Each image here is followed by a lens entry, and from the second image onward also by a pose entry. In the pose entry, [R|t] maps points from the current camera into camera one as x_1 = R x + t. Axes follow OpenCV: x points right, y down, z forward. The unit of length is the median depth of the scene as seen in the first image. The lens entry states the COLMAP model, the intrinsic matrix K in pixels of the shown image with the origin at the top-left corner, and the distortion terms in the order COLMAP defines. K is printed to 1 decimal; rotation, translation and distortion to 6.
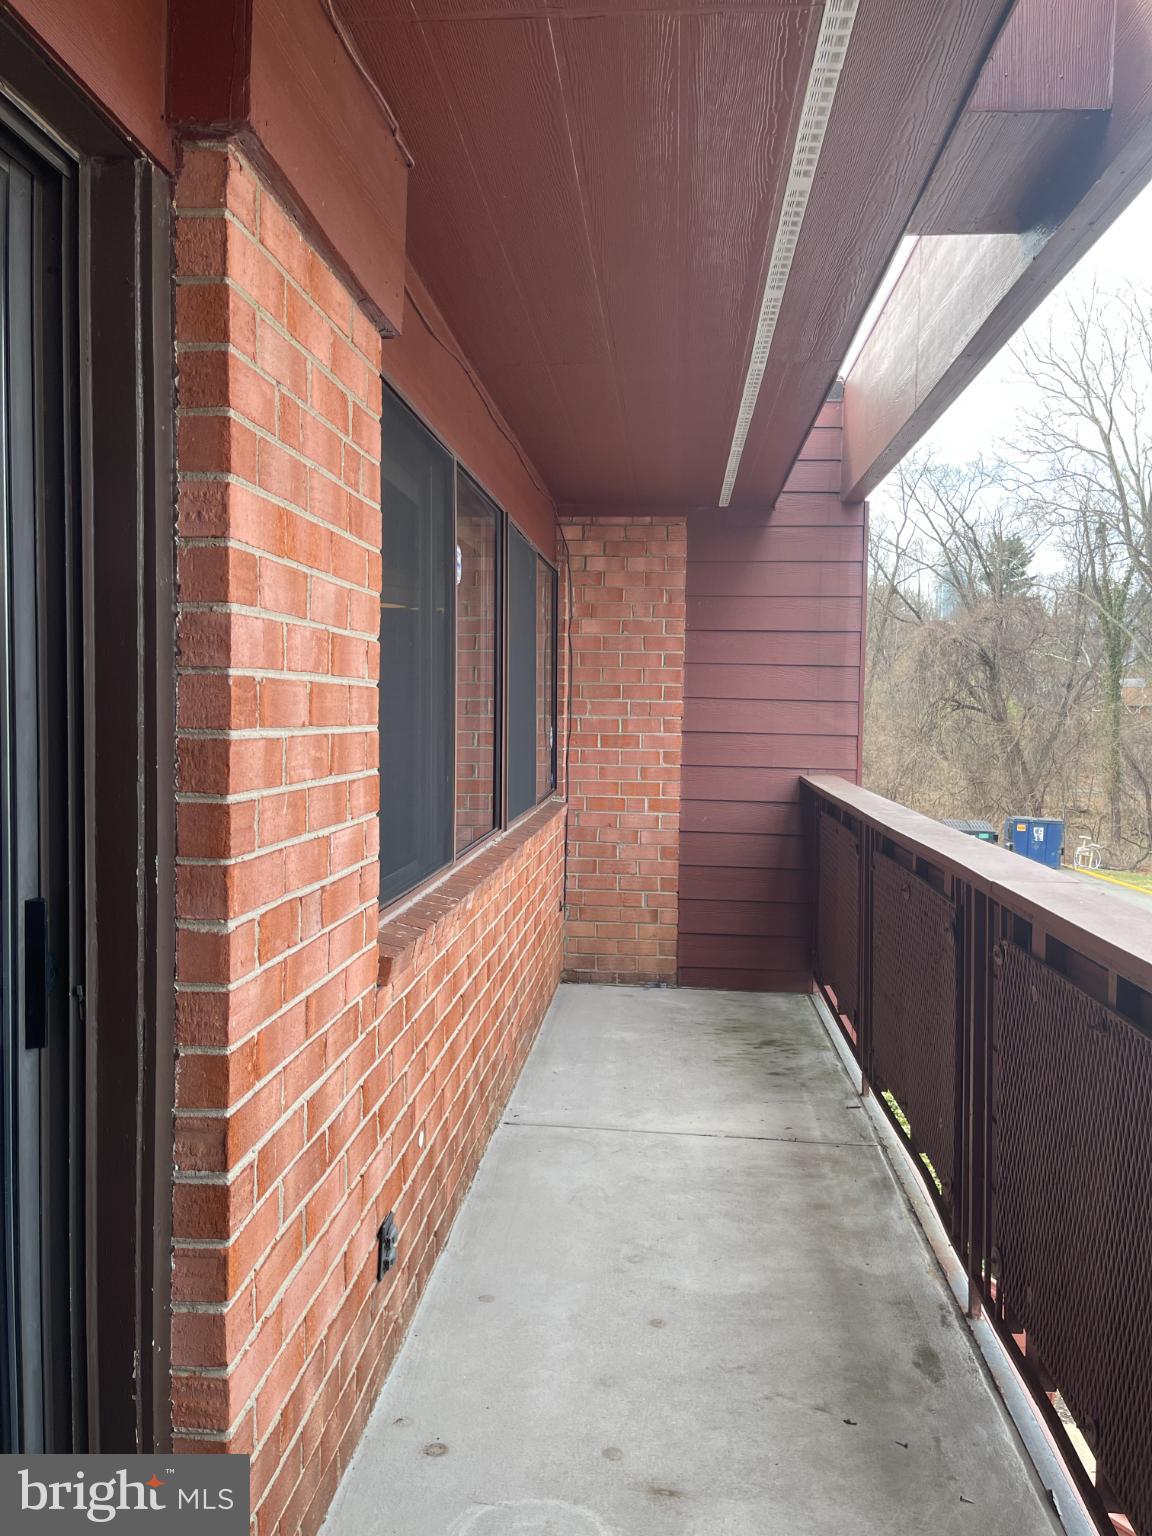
lens RADIAL K [[1163.3, 0, 577.7], [0, 1163.3, 761.7], [0, 0, 1]] dist [0.020666, -0.031524]
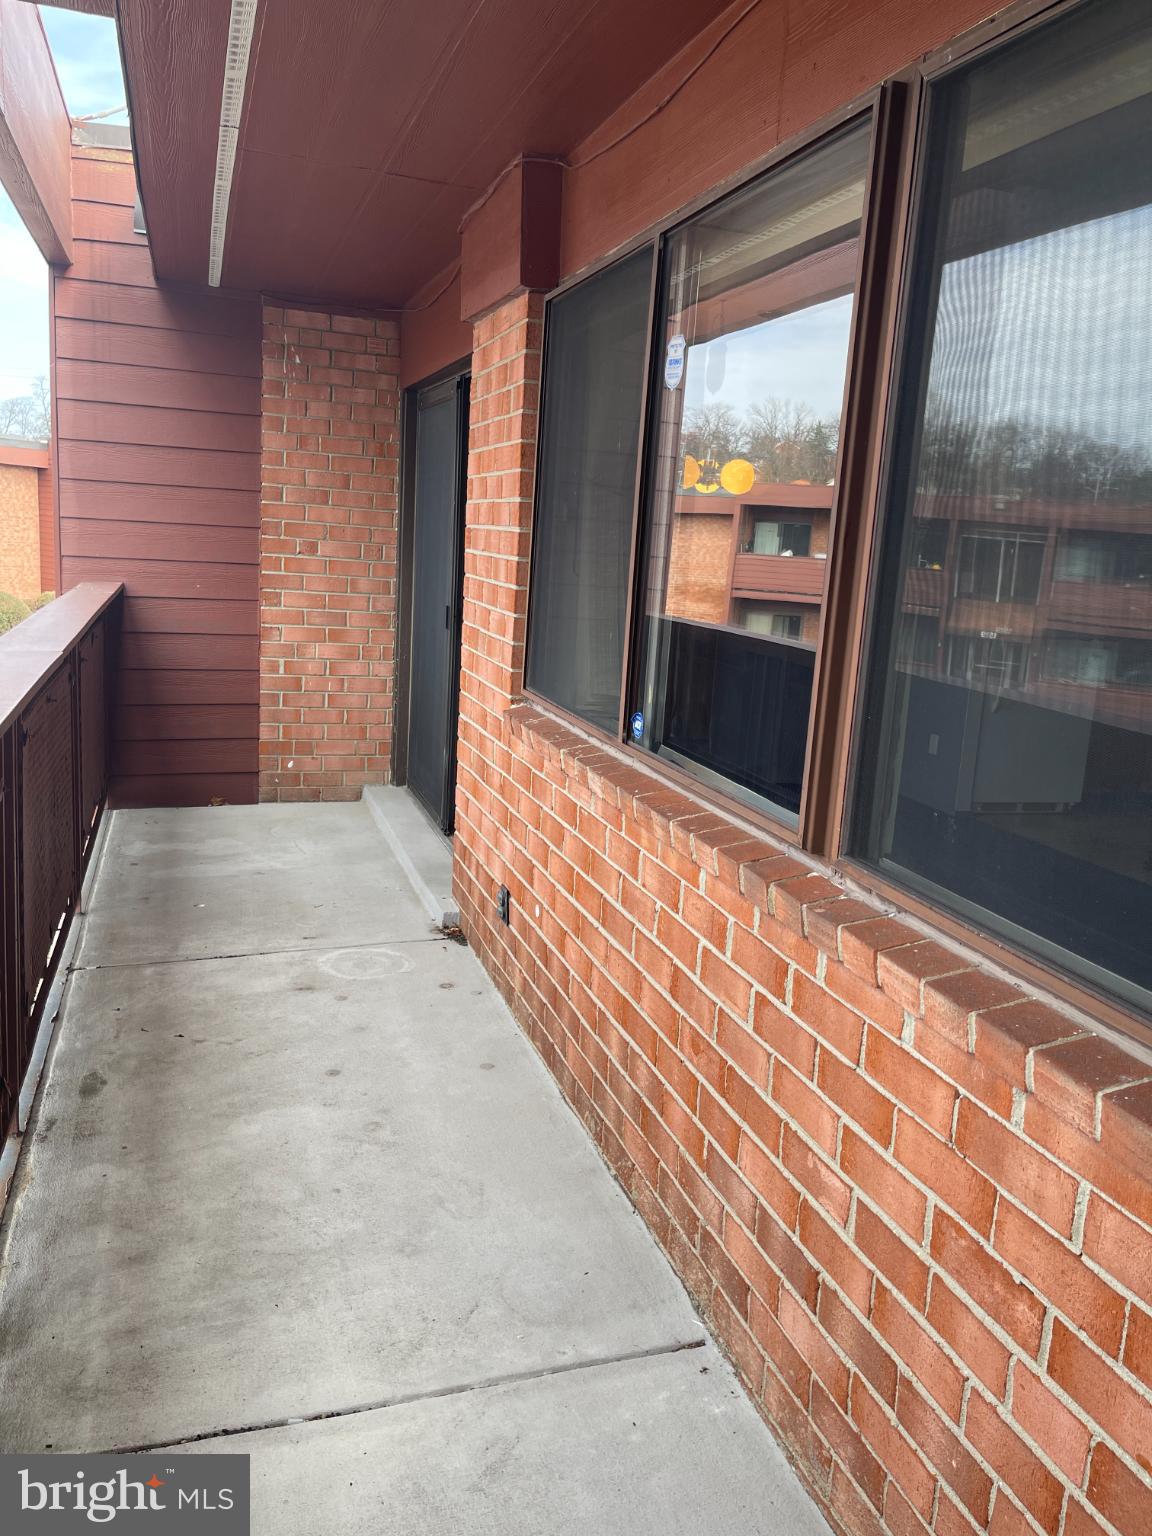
lens RADIAL K [[1163.3, 0, 581.6], [0, 1163.3, 771.3], [0, 0, 1]] dist [0.020666, -0.031524]
pose [[-0.919159, 0.007695, -0.393812, 0.268196], [-0.091395, 0.968356, 0.232237, -0.088280], [0.383137, 0.249455, -0.889370, 1.866699]]
